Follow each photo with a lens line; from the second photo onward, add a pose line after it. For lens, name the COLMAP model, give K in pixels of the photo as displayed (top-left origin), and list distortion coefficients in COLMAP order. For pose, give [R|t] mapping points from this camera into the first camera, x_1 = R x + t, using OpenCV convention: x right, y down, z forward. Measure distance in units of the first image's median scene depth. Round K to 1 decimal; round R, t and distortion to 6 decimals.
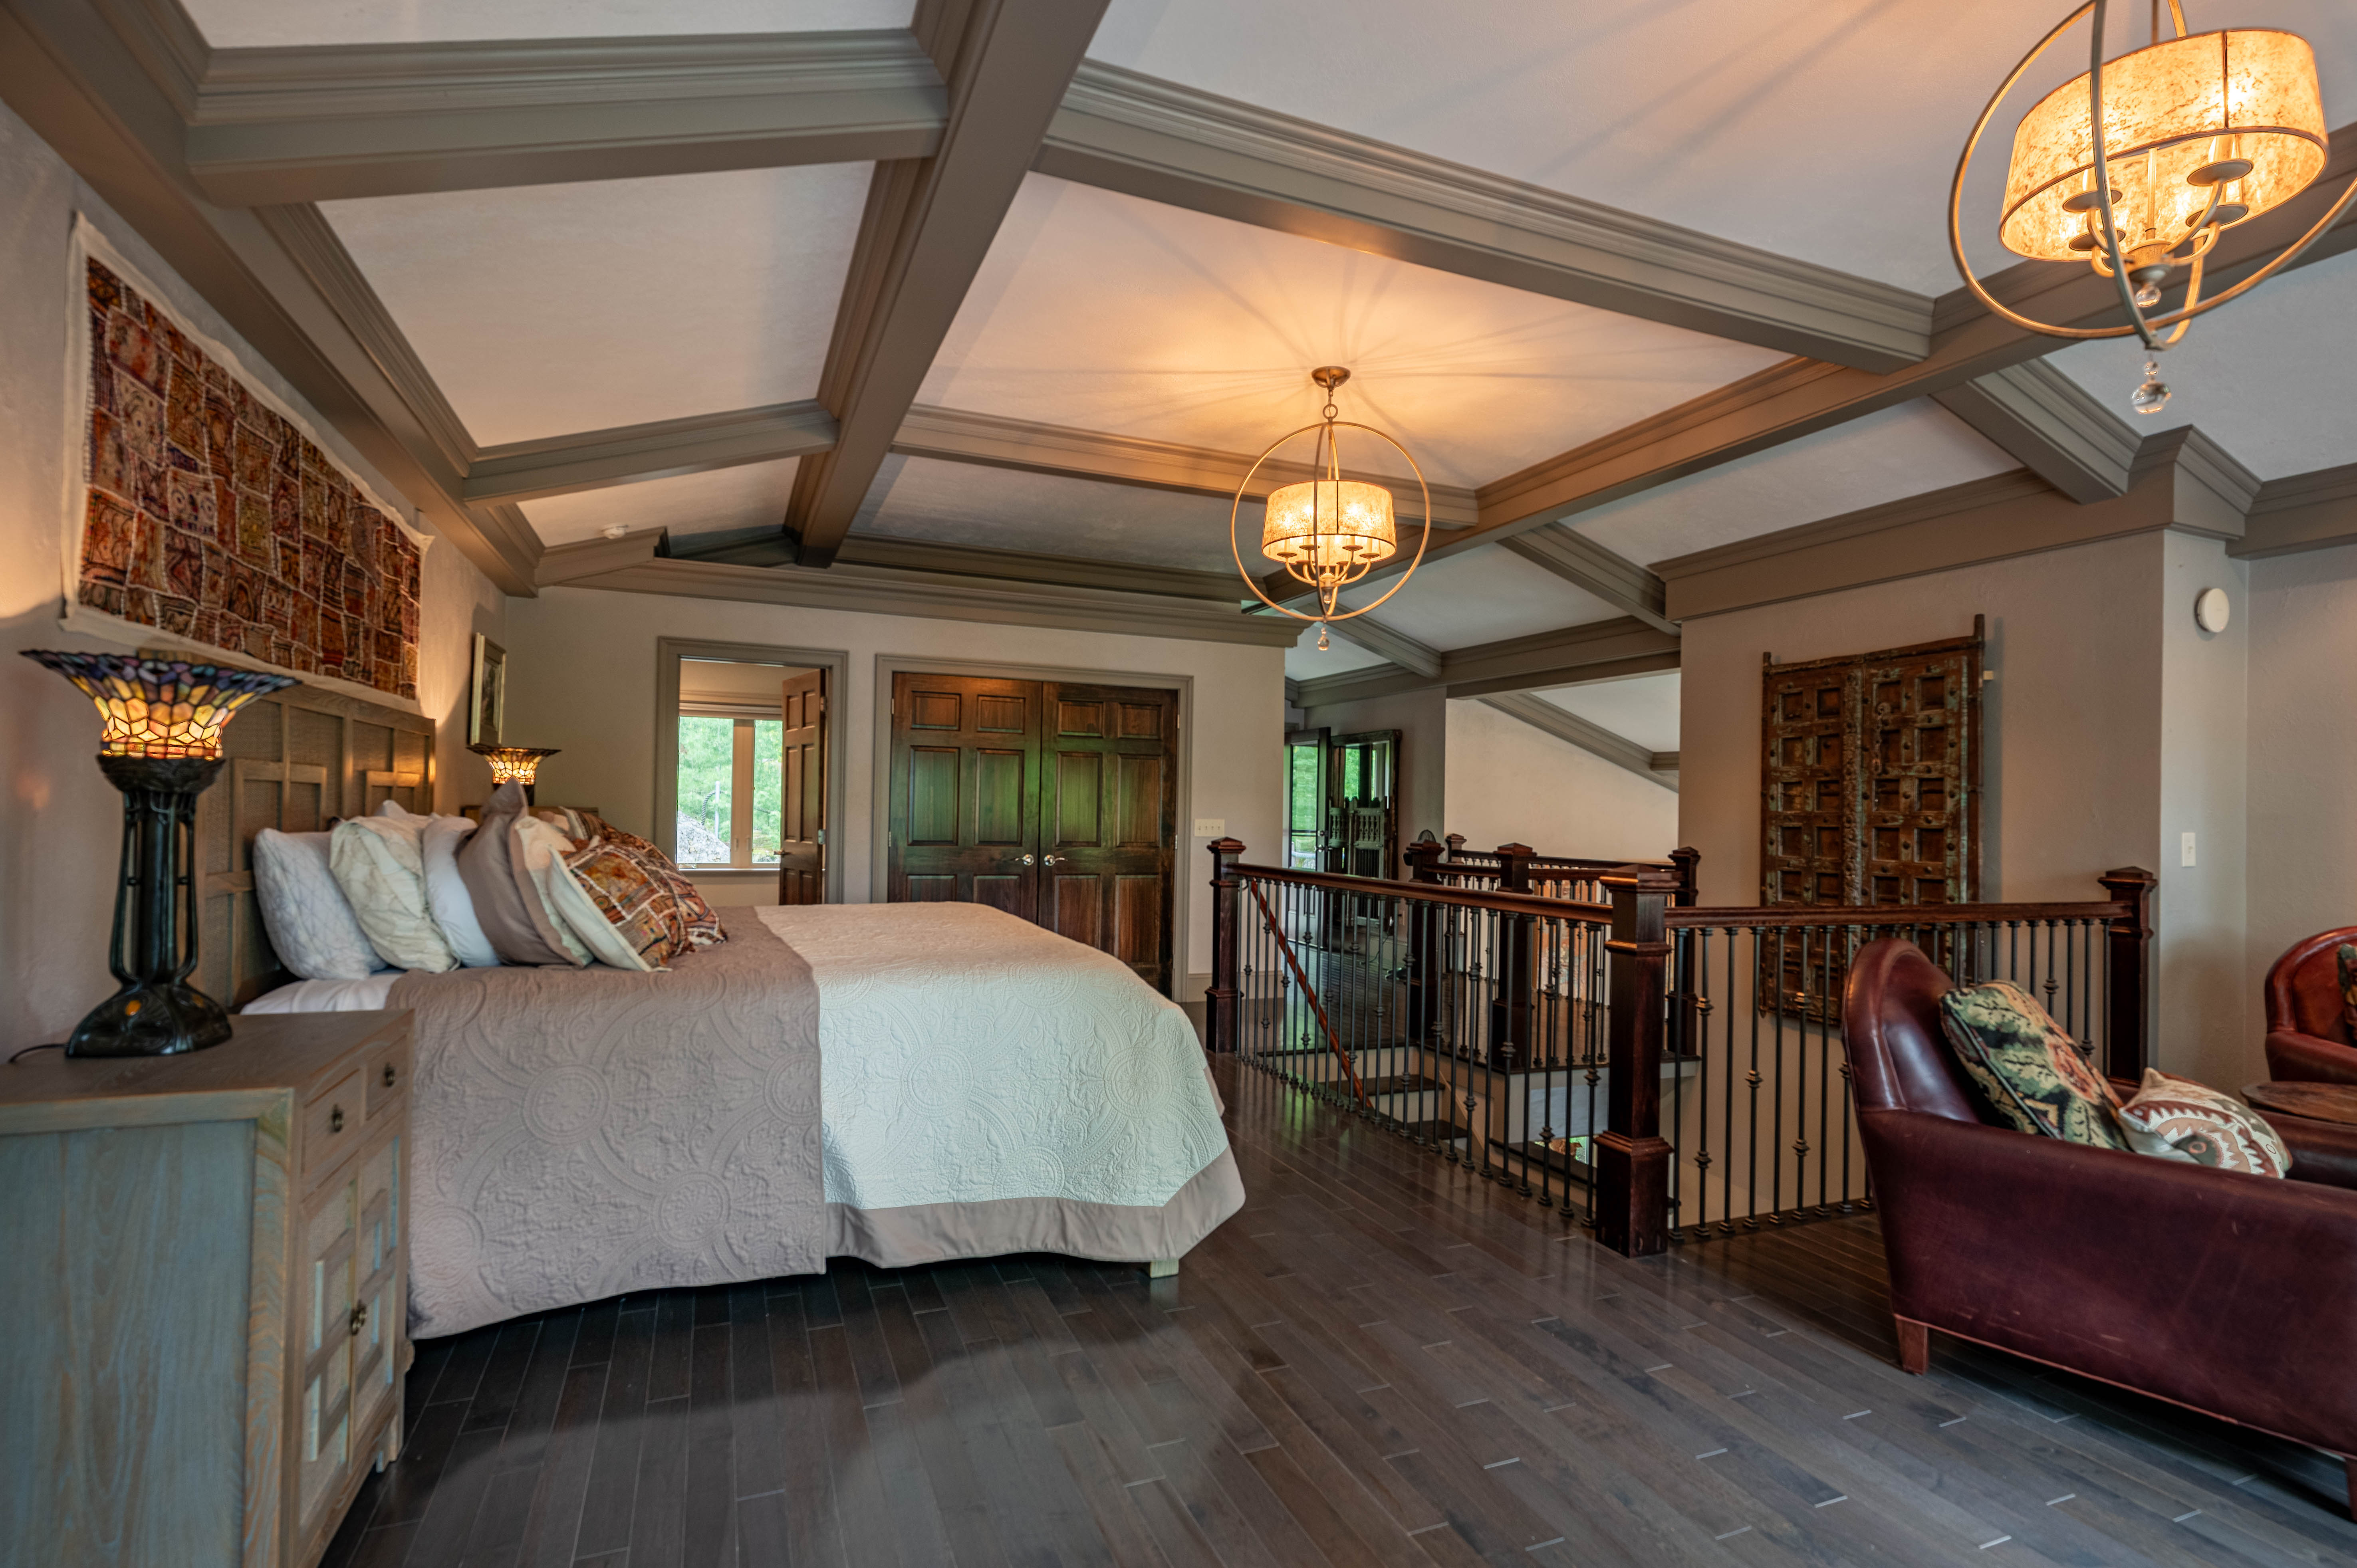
lens RADIAL K [[1147.9, 0, 1184.0], [0, 1147.9, 849.0], [0, 0, 1]] dist [0.001650, 0.000811]
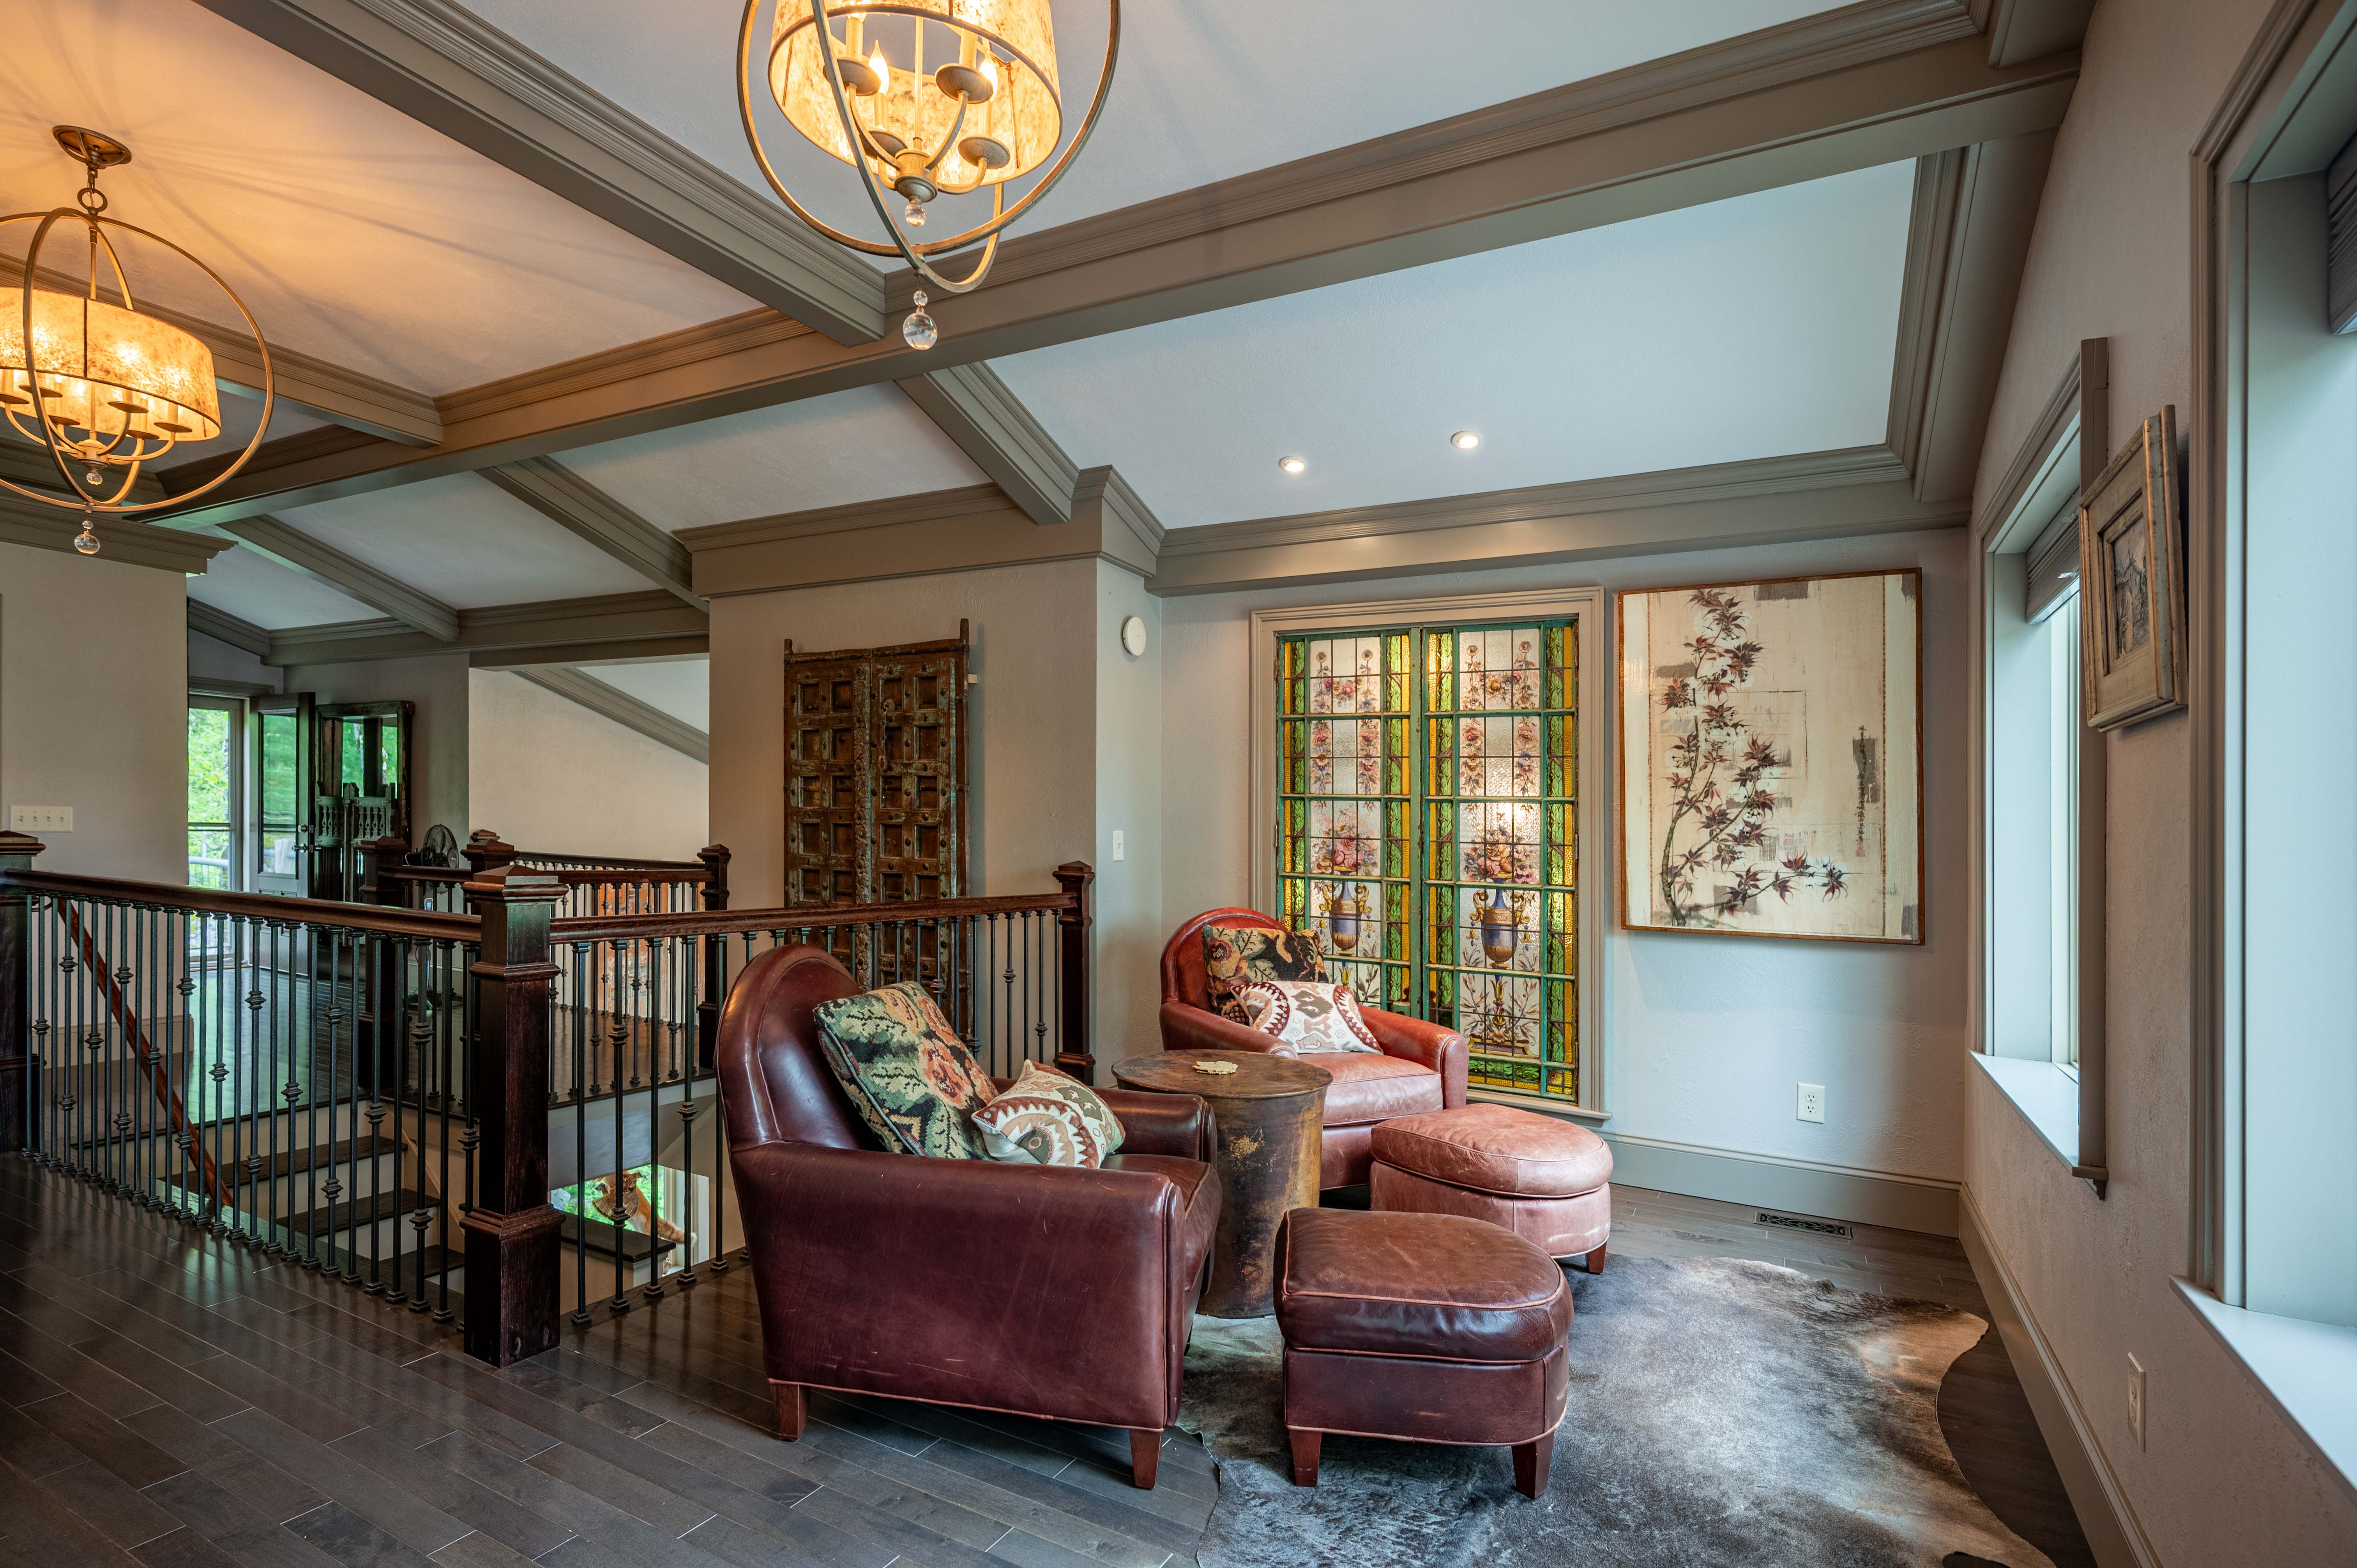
lens RADIAL K [[1207.8, 0, 1090.1], [0, 1207.8, 860.5], [0, 0, 1]] dist [0.001965, 0.000633]
pose [[0.801522, -0.010346, 0.597876, 0.130143], [0.004253, 0.999924, 0.011601, 0.001120], [-0.597950, -0.006756, 0.801505, 0.058980]]
